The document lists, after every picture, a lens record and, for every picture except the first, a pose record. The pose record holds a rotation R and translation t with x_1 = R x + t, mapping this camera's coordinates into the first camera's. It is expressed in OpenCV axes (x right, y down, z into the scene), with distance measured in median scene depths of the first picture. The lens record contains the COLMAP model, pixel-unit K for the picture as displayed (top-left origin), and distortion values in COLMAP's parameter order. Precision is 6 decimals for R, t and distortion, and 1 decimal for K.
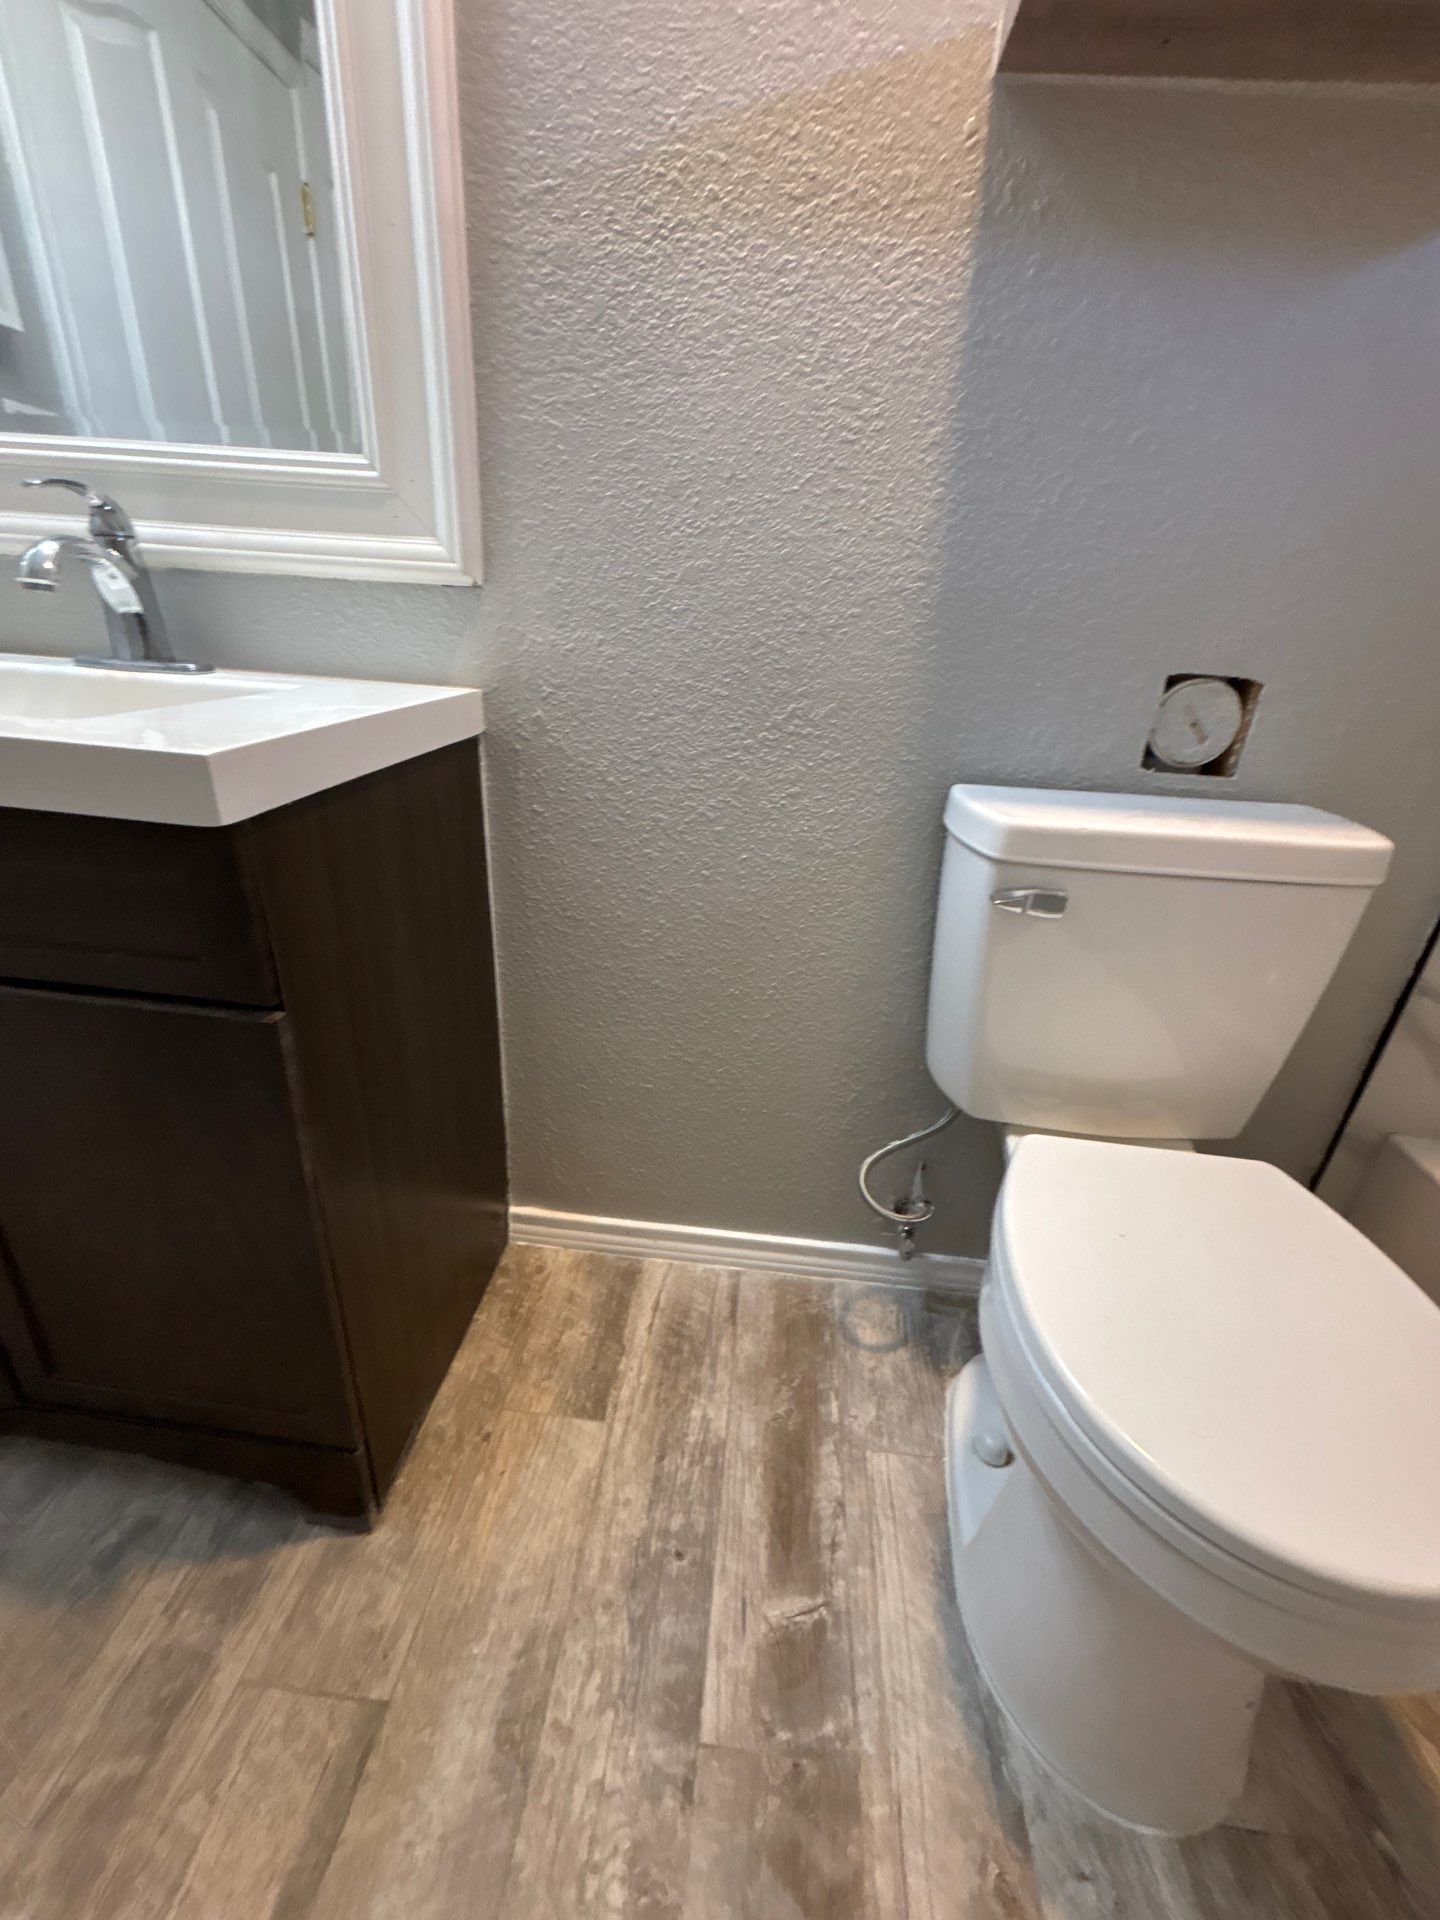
lens RADIAL K [[773.1, 0, 722.9], [0, 773.1, 958.2], [0, 0, 1]] dist [0.000428, 0.000086]
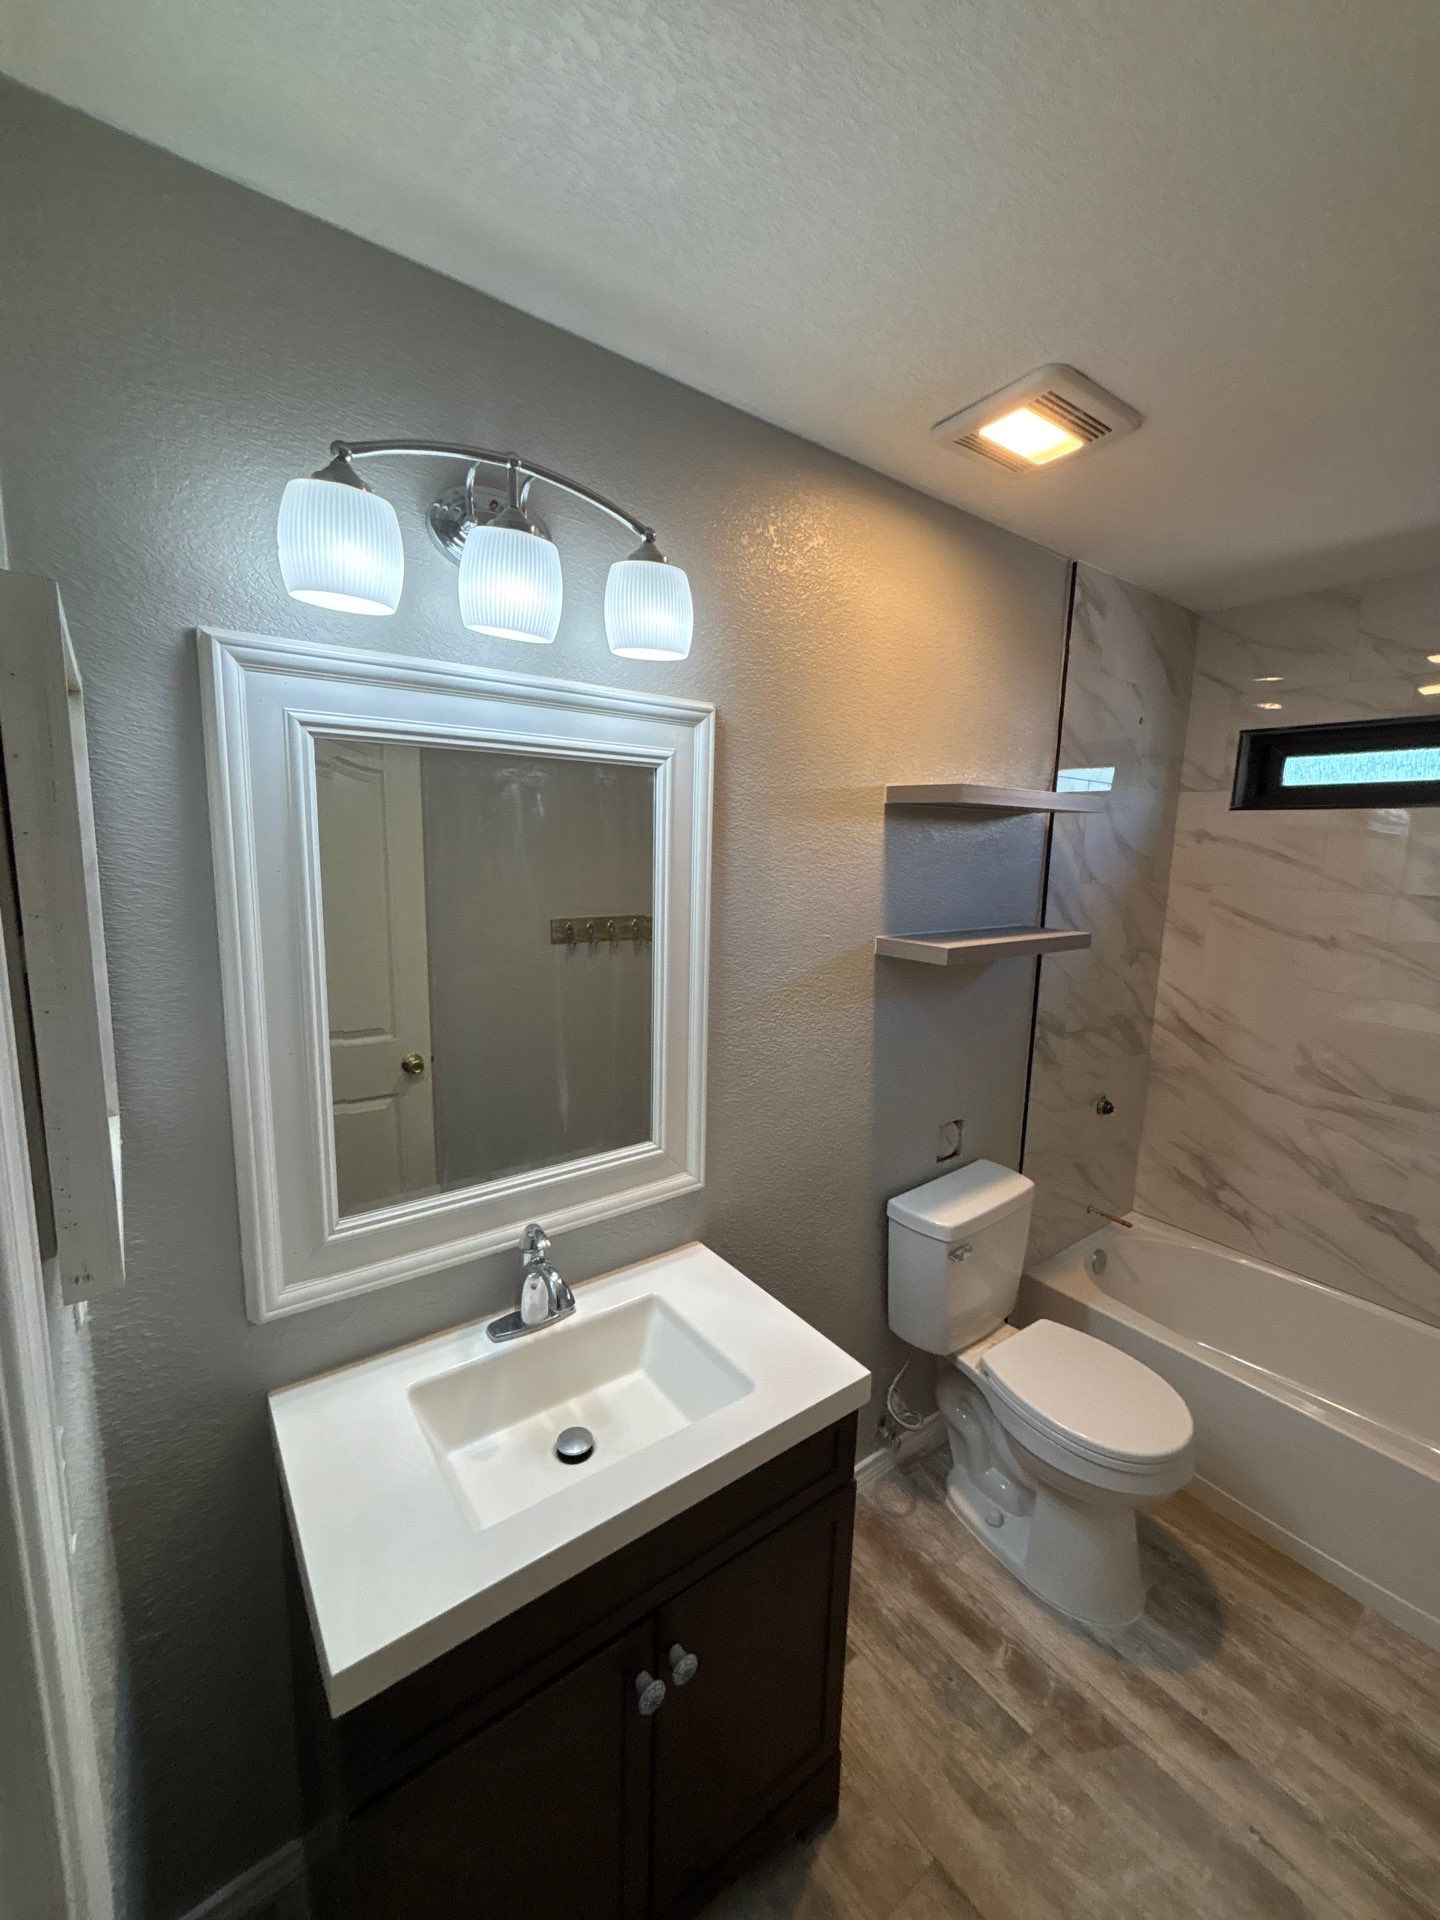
lens RADIAL K [[773.1, 0, 722.9], [0, 773.1, 958.2], [0, 0, 1]] dist [0.000428, 0.000086]
pose [[0.738340, -0.146502, 0.658325, -1.416269], [0.291091, 0.949744, -0.115117, -0.789696], [-0.608375, 0.276627, 0.743880, -0.499120]]
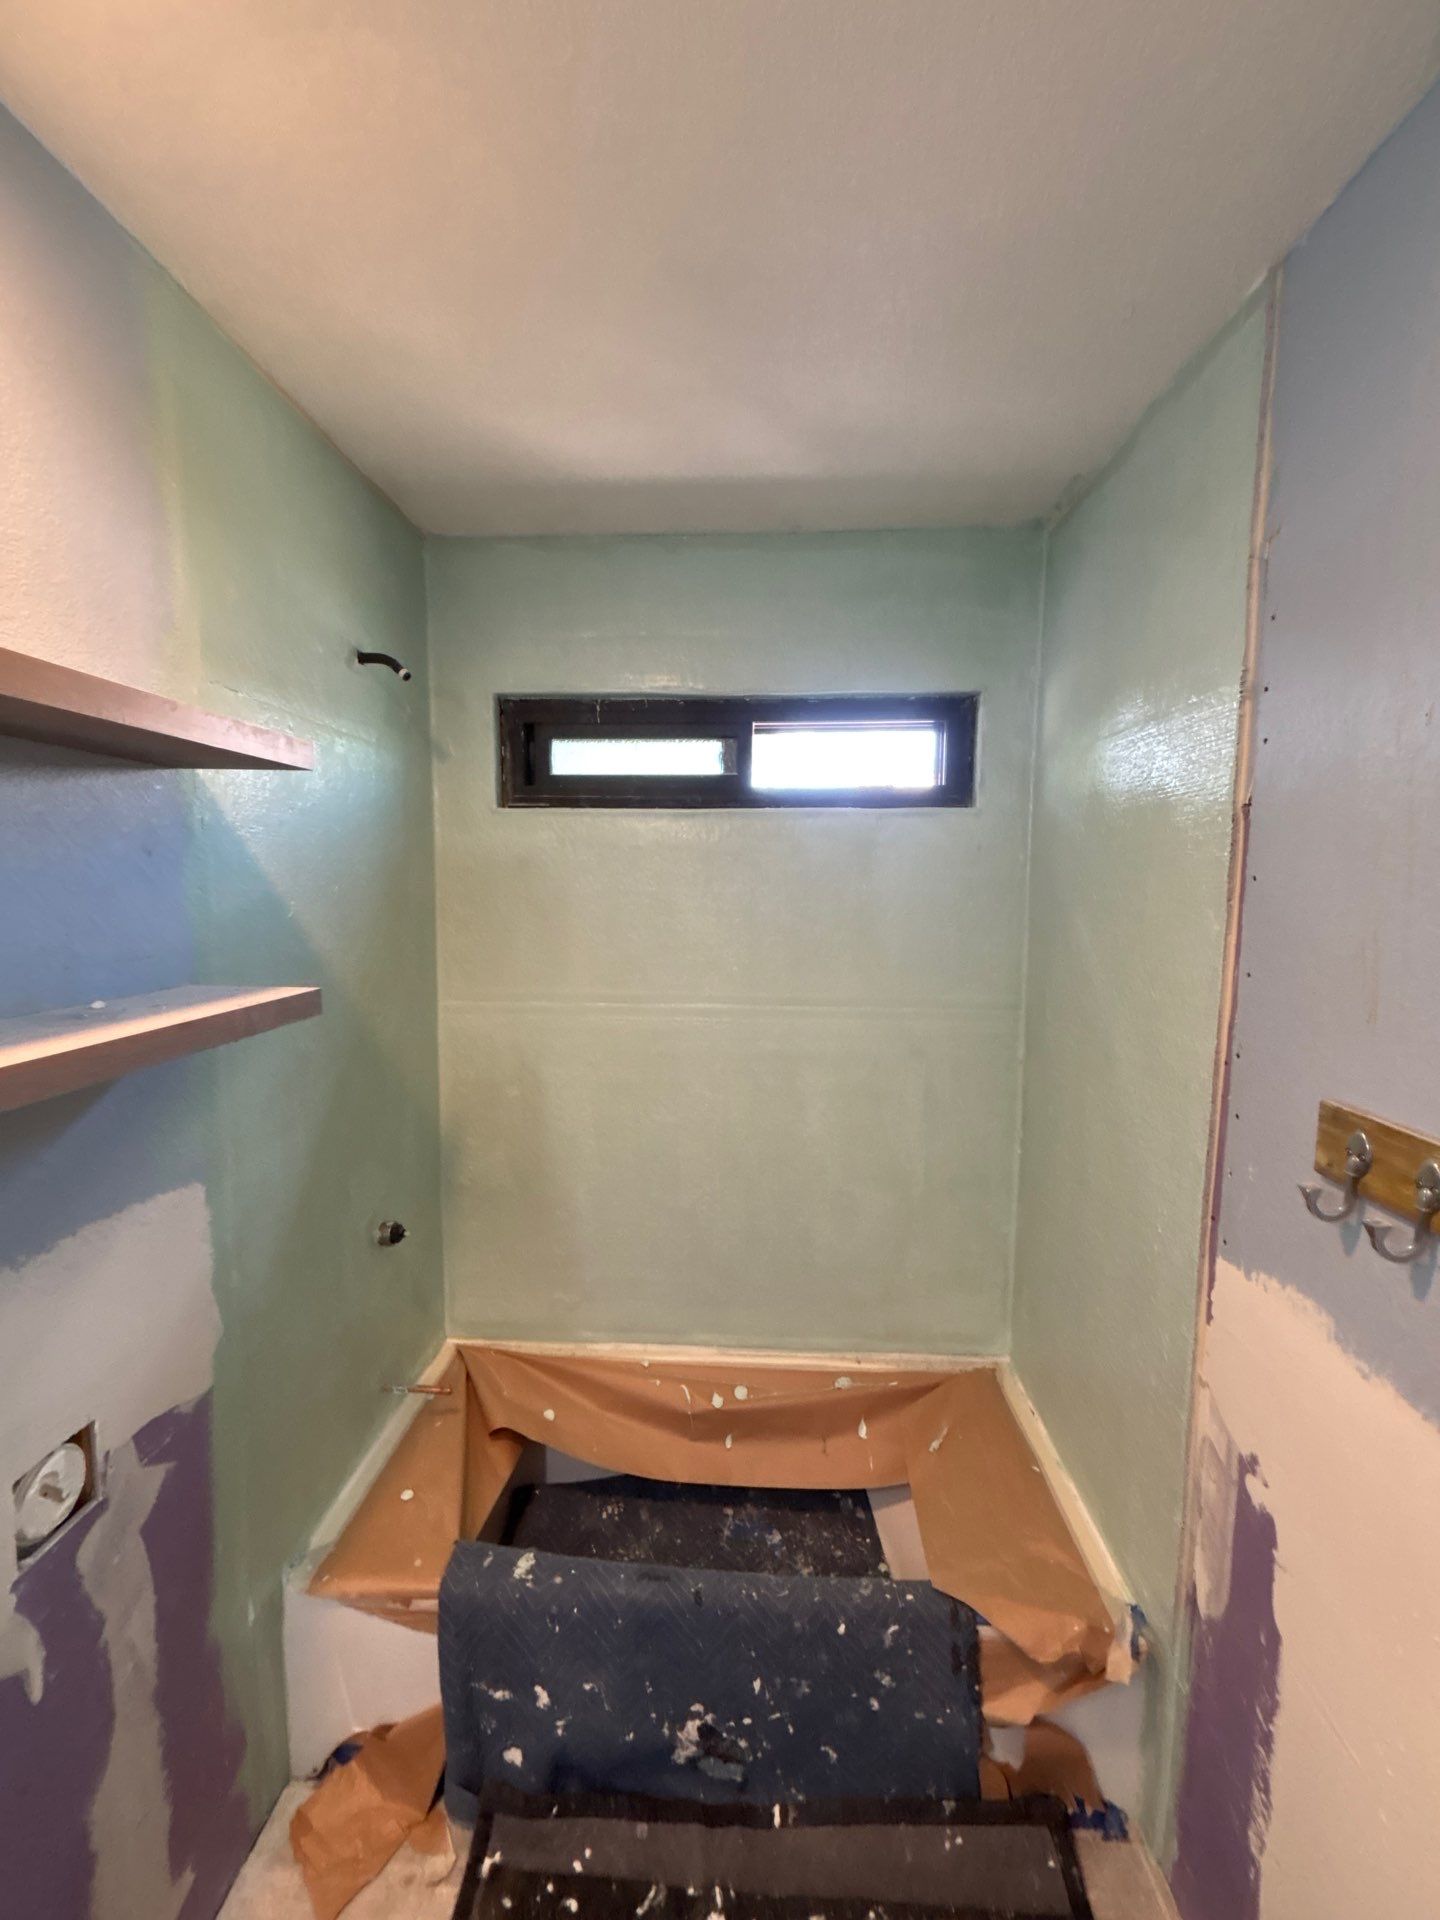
lens RADIAL K [[773.1, 0, 722.9], [0, 773.1, 958.2], [0, 0, 1]] dist [0.000428, 0.000086]
pose [[-0.040041, -0.162132, 0.985956, -0.336020], [0.393508, 0.904446, 0.164709, -0.799110], [-0.918449, 0.394577, 0.027585, -0.133549]]
